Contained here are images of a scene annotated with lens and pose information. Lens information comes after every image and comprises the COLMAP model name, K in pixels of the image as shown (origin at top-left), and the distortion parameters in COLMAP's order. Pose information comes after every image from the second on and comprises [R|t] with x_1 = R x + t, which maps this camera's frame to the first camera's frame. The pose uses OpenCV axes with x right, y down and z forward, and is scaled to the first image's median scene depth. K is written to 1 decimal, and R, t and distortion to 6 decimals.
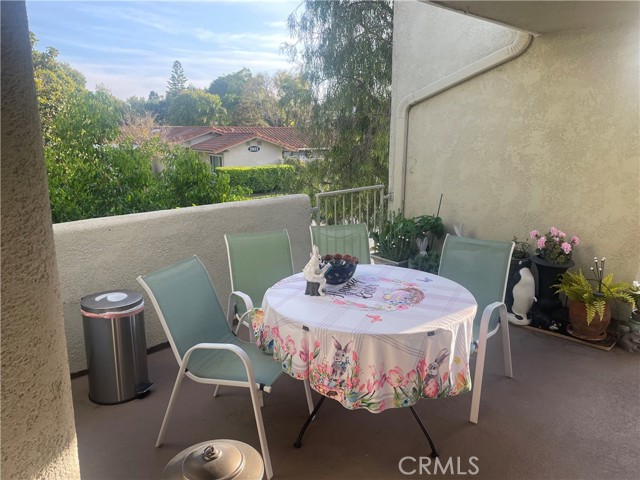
lens RADIAL K [[480.1, 0, 318.3], [0, 480.1, 235.8], [0, 0, 1]] dist [0.064425, -0.079788]
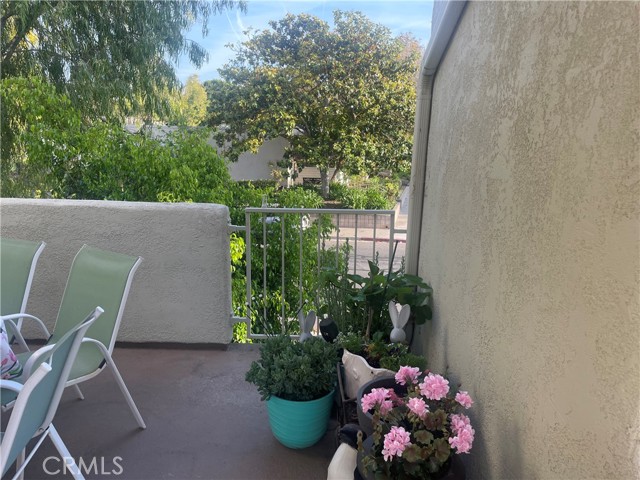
lens RADIAL K [[480.1, 0, 320.0], [0, 480.1, 240.1], [0, 0, 1]] dist [0.064425, -0.079788]
pose [[0.676289, 0.178132, -0.714774, 0.635859], [-0.176138, 0.981279, 0.077894, -0.124671], [0.715268, 0.073220, 0.695004, 0.631374]]
